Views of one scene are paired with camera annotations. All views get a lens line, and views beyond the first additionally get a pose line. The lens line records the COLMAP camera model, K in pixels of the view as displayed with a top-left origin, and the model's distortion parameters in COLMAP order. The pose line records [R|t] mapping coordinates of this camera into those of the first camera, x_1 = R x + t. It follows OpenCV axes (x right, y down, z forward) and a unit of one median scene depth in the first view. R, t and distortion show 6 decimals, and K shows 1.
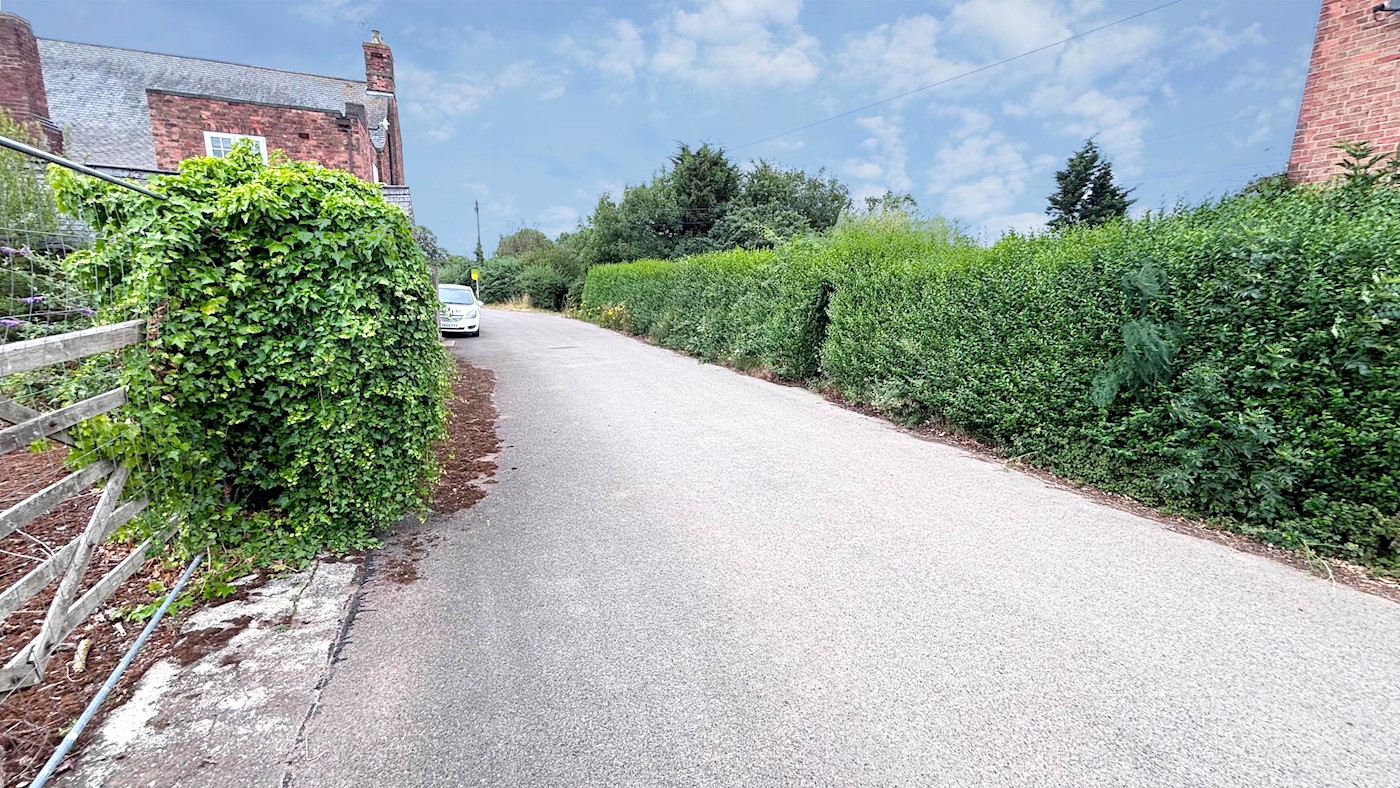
lens RADIAL K [[570.6, 0, 706.7], [0, 570.6, 392.5], [0, 0, 1]] dist [0.026221, -0.007020]
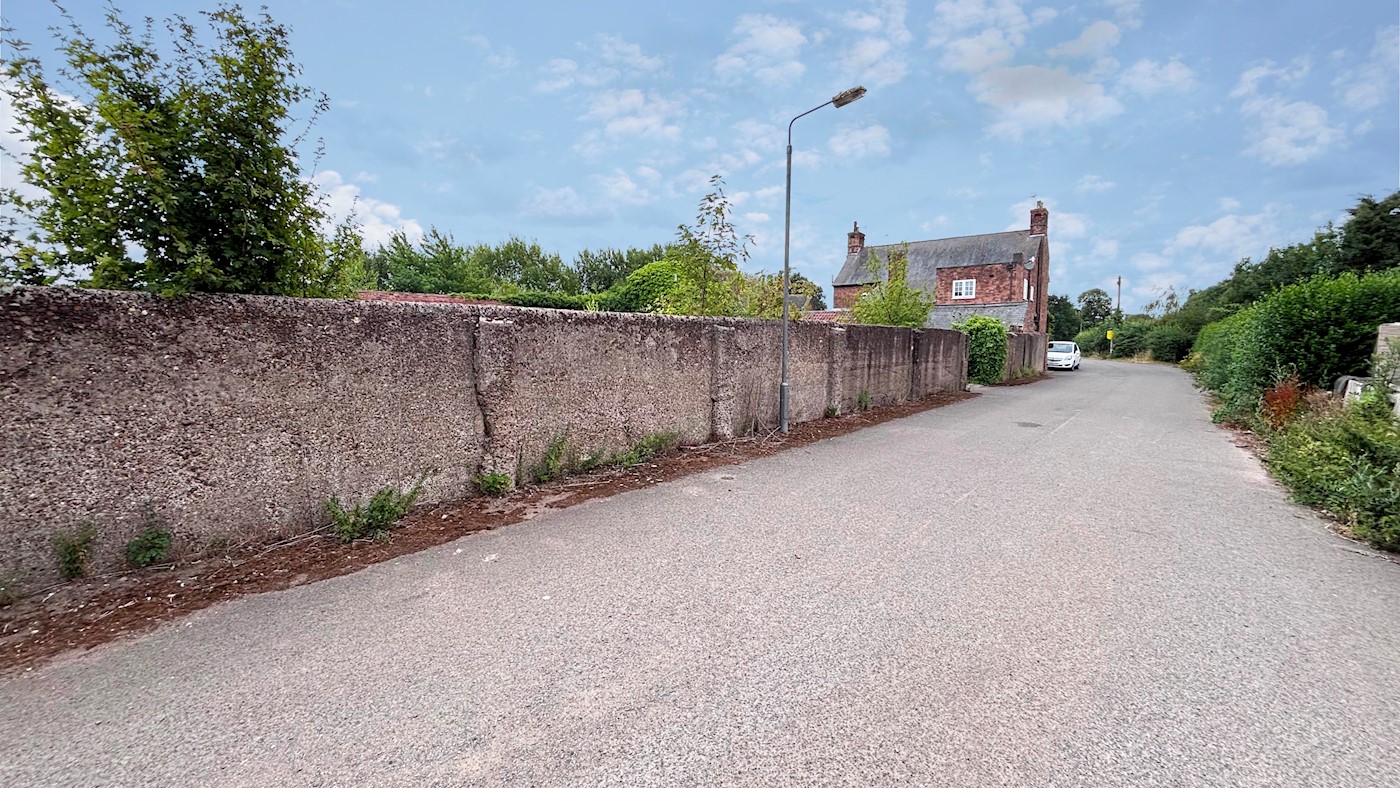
lens RADIAL K [[570.6, 0, 706.7], [0, 570.6, 392.5], [0, 0, 1]] dist [0.026221, -0.007020]
pose [[0.502409, 0.057408, -0.862722, 0.577413], [-0.149637, 0.988510, -0.021364, 0.175433], [0.851583, 0.139828, 0.505227, -0.831253]]
